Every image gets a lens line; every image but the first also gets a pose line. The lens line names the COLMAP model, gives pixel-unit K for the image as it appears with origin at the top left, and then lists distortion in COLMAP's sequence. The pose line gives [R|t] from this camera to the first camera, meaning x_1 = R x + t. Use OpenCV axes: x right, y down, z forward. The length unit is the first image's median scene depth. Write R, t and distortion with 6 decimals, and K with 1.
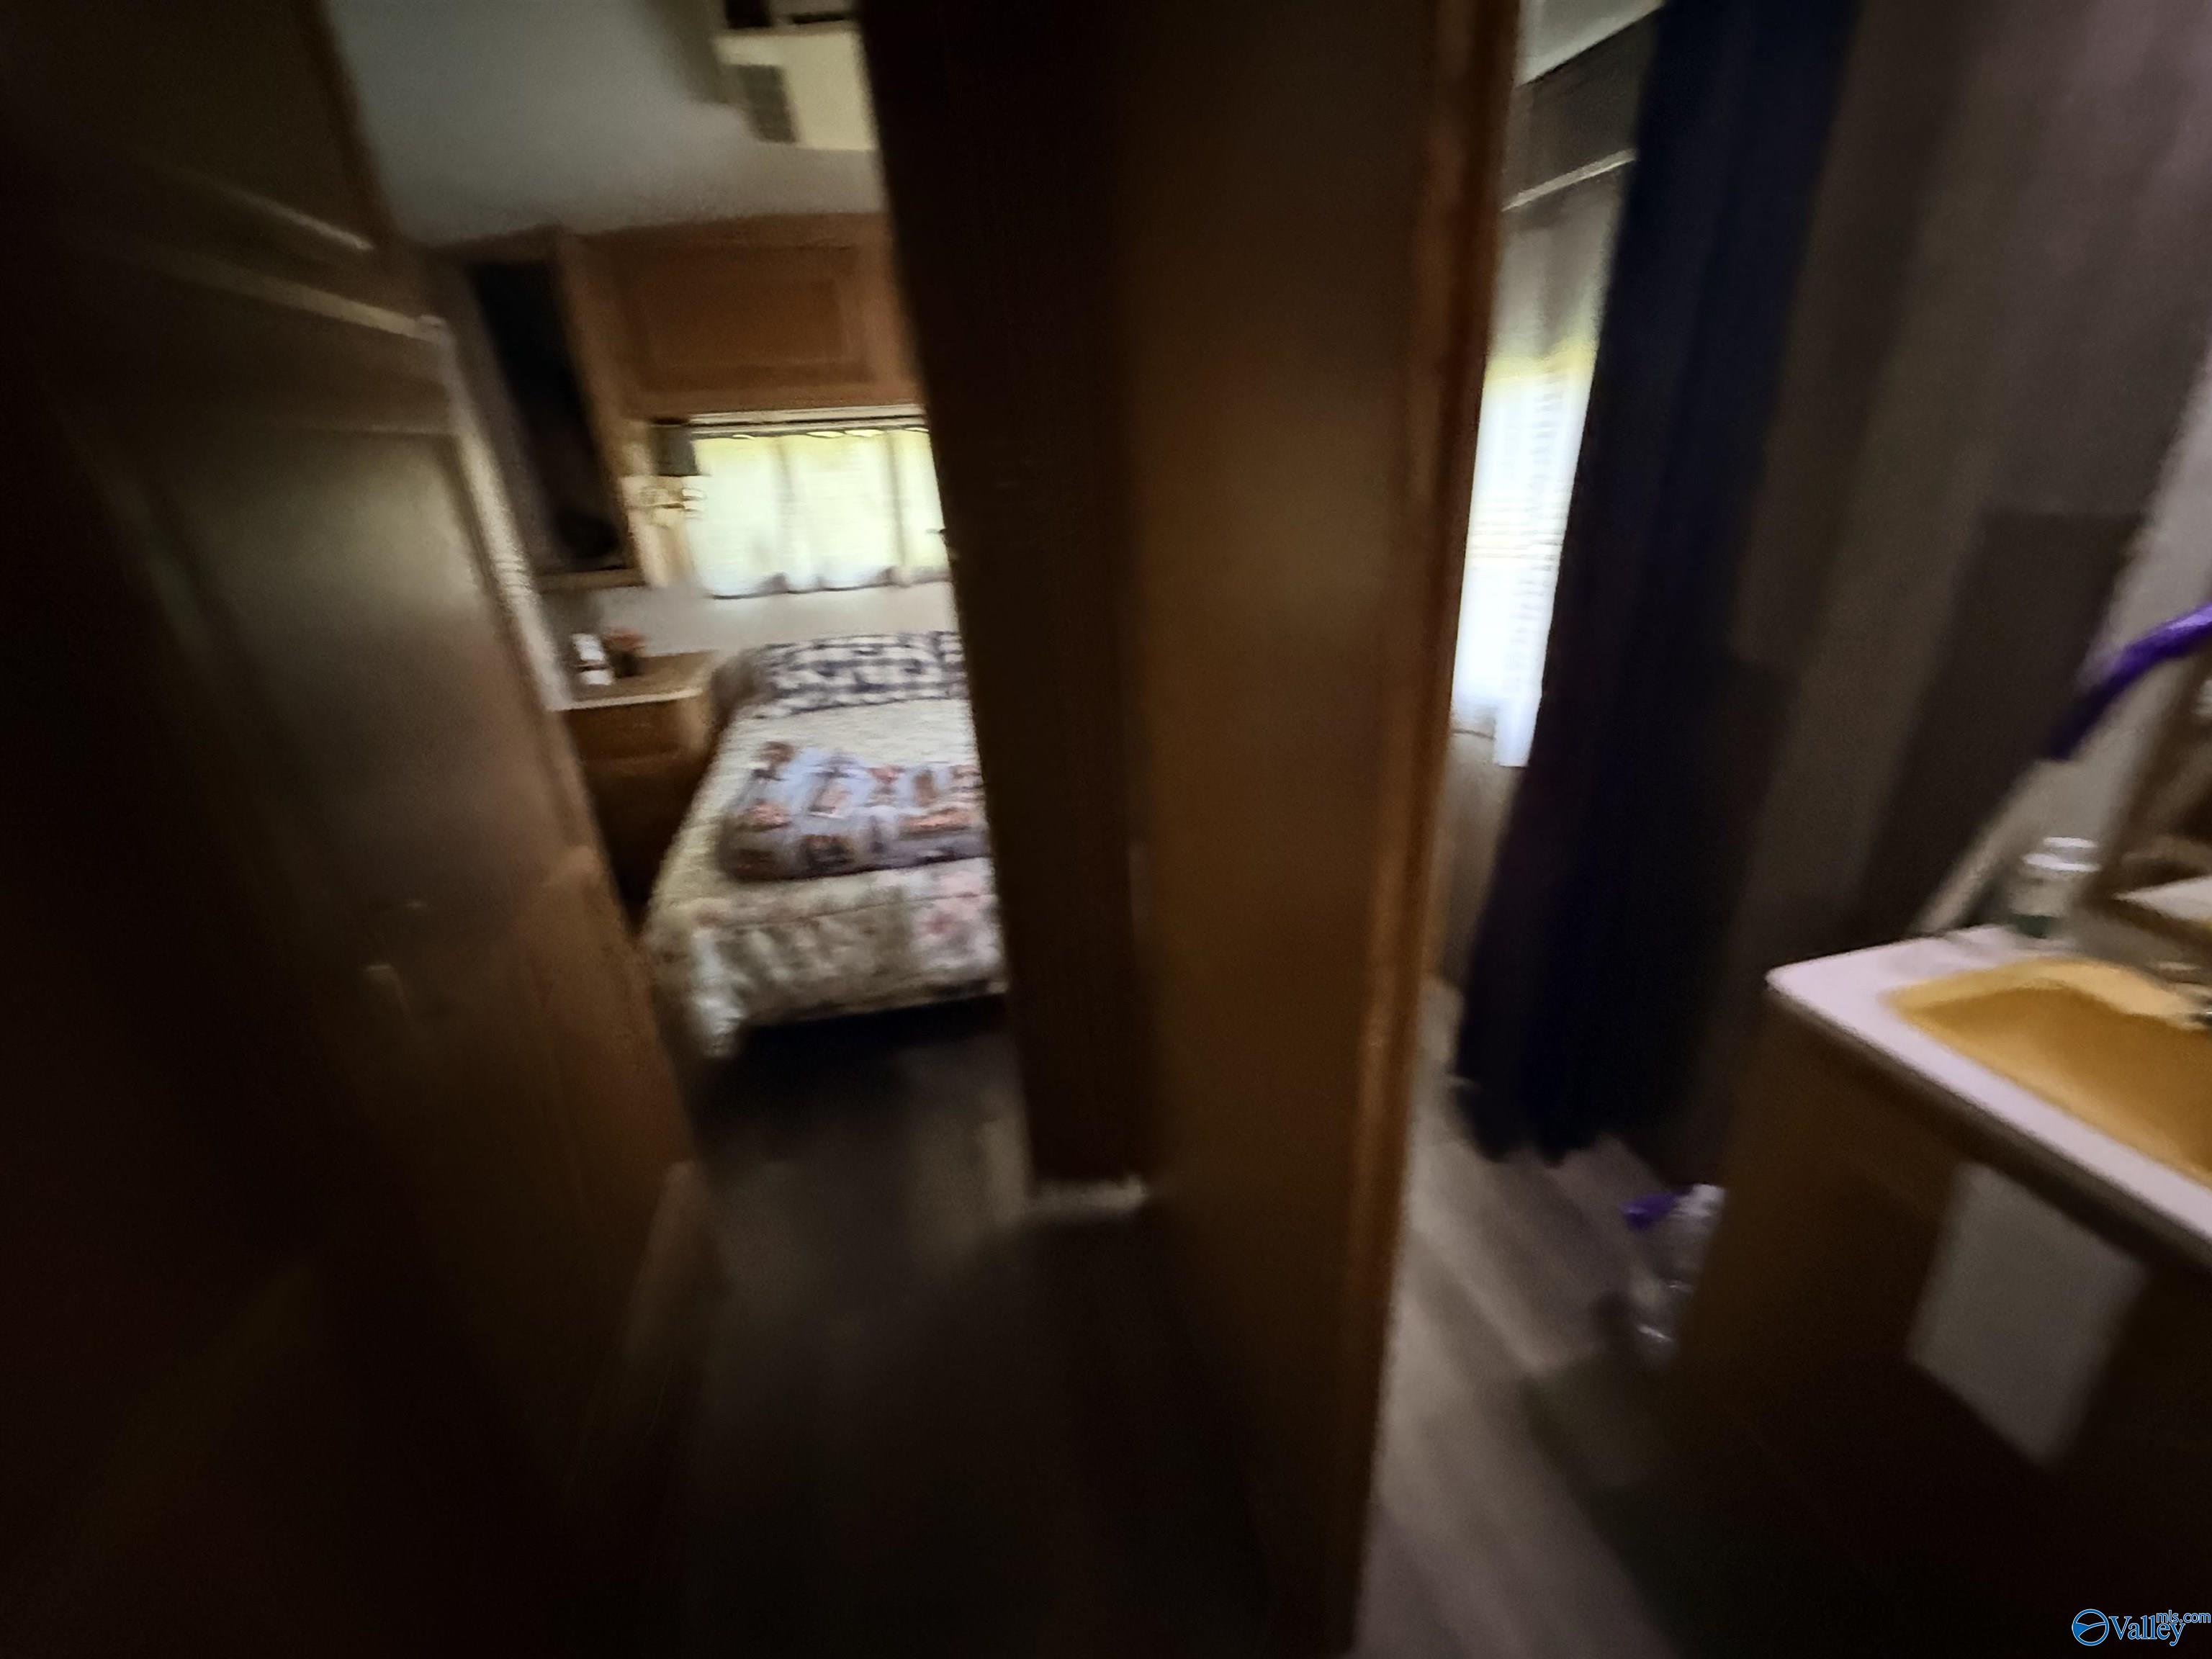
lens RADIAL K [[881.3, 0, 1104.9], [0, 881.3, 832.4], [0, 0, 1]] dist [-0.000072, -0.000188]
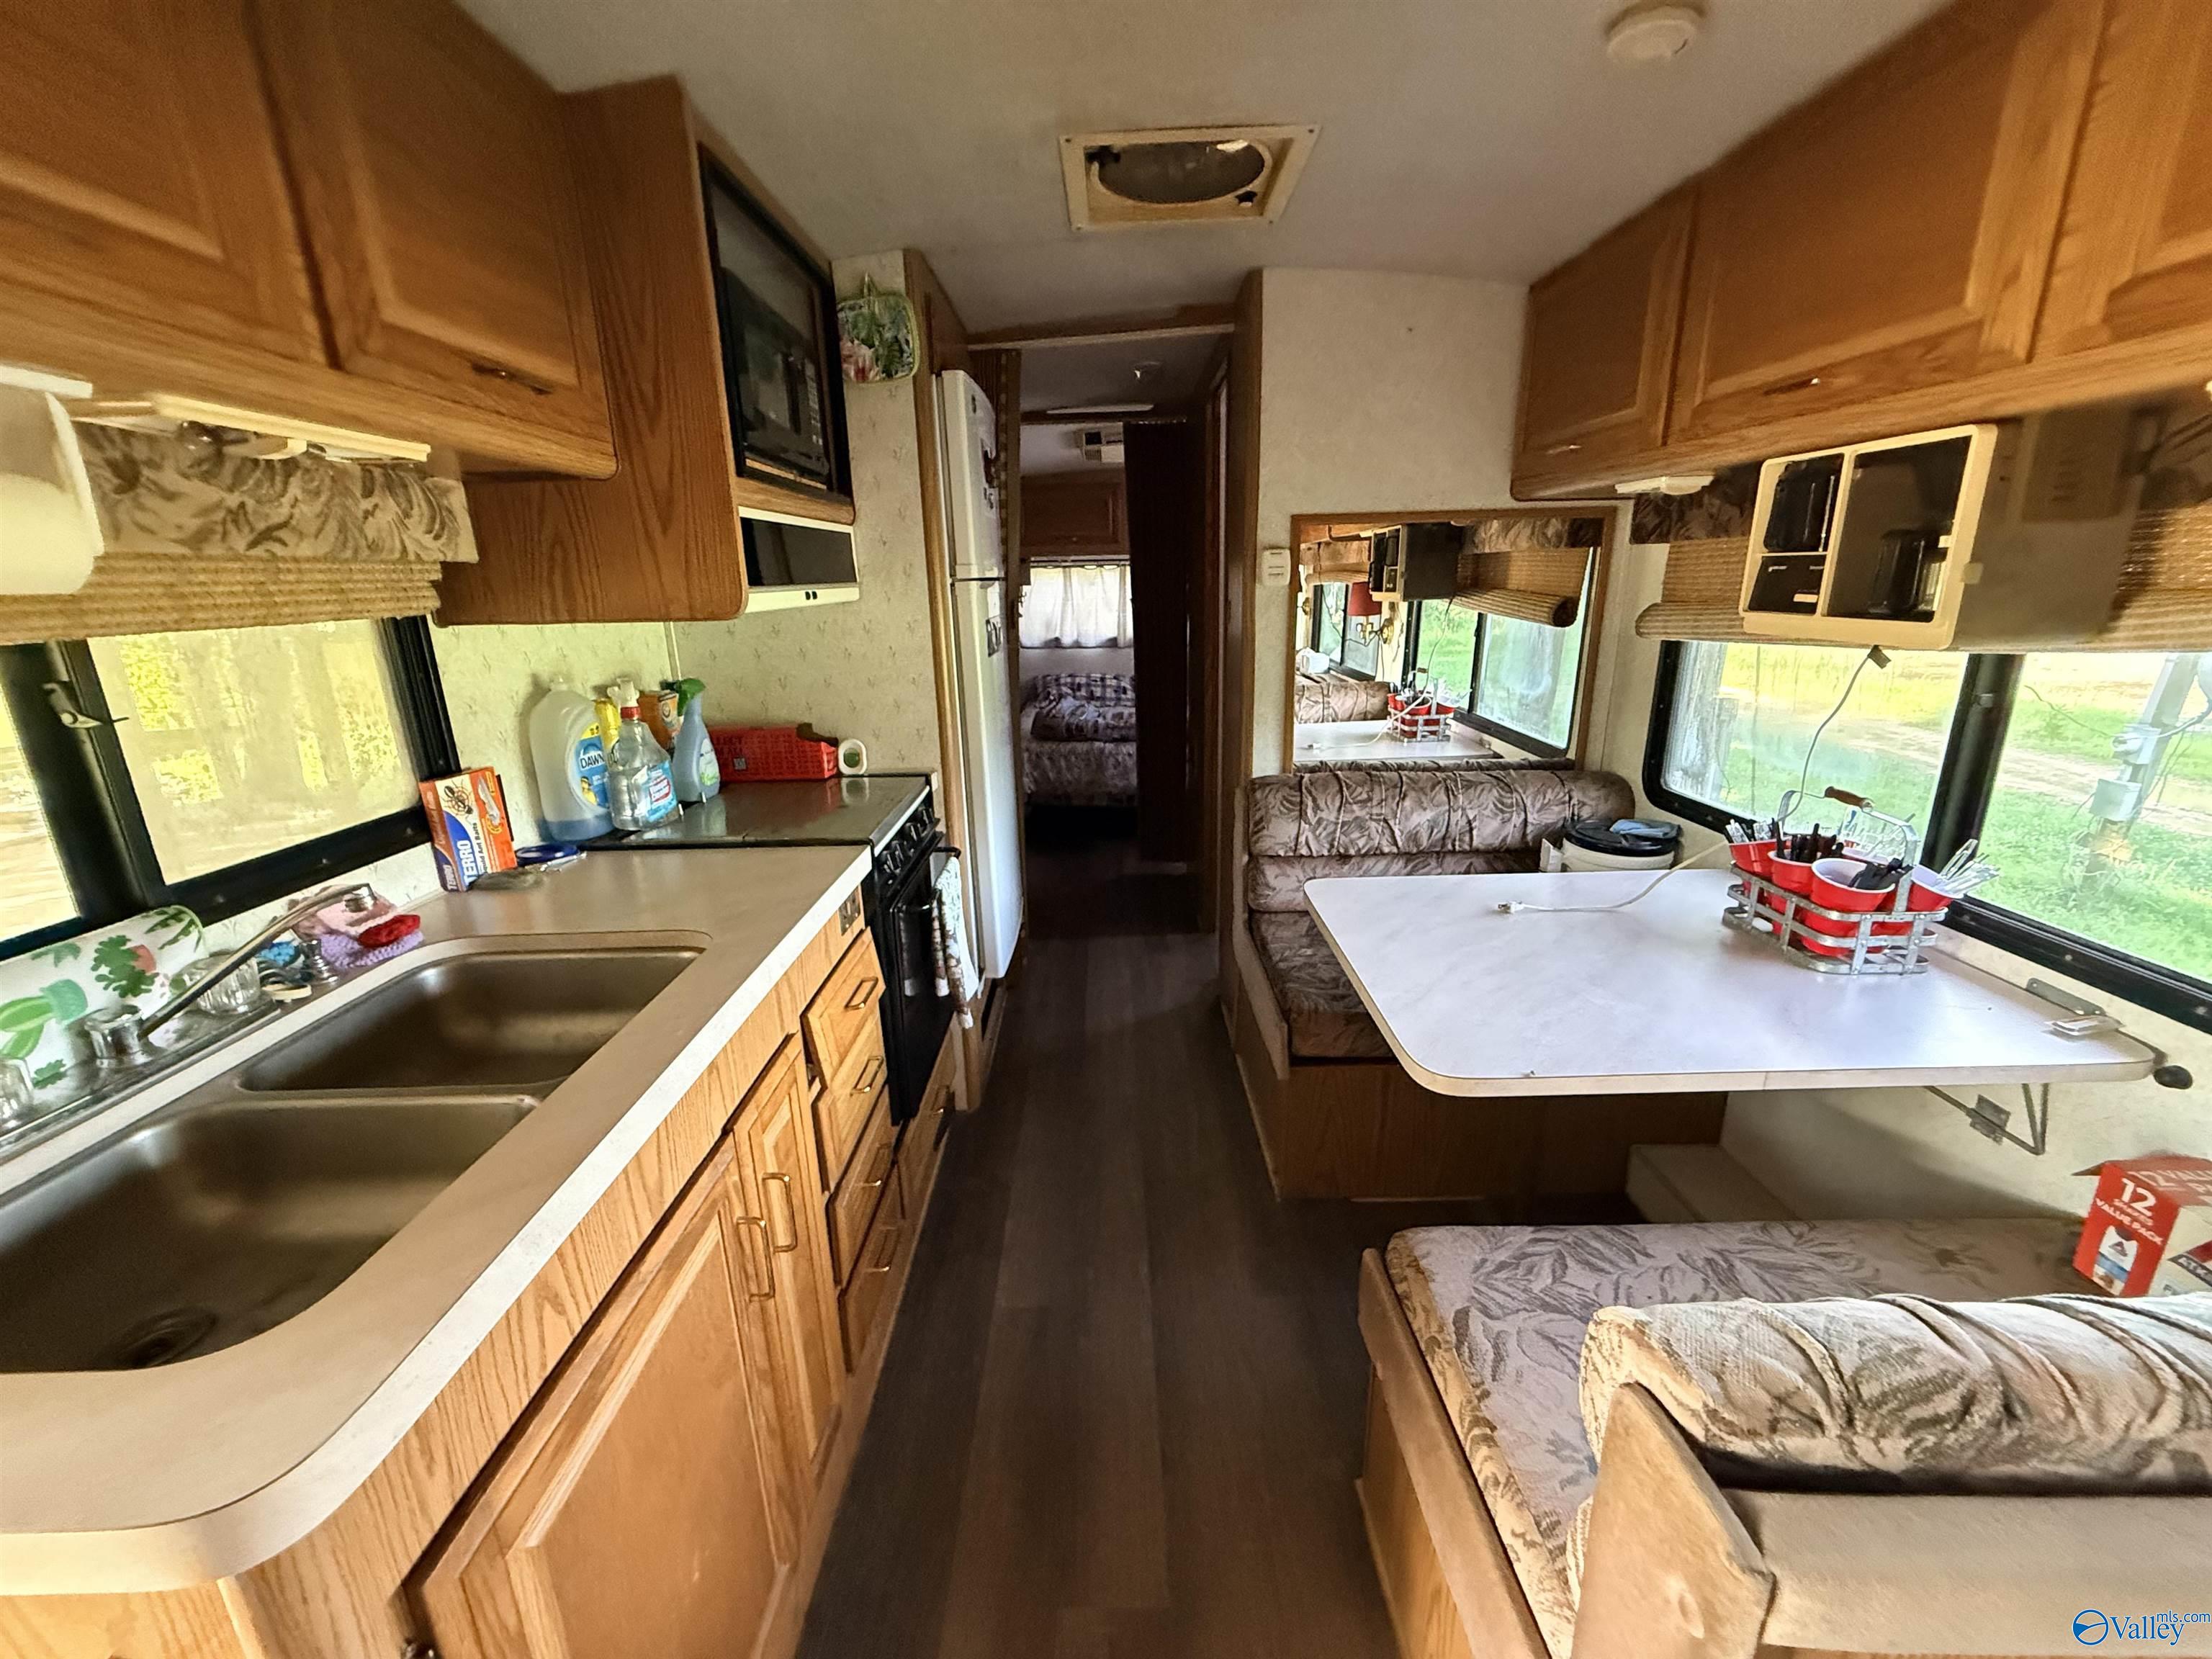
lens RADIAL K [[881.3, 0, 1104.3], [0, 881.3, 825.2], [0, 0, 1]] dist [-0.000072, -0.000188]
pose [[0.969510, 0.092167, -0.227058, 0.330690], [-0.122378, 0.984861, -0.122768, 0.551359], [0.212305, 0.146812, 0.966112, -1.264954]]
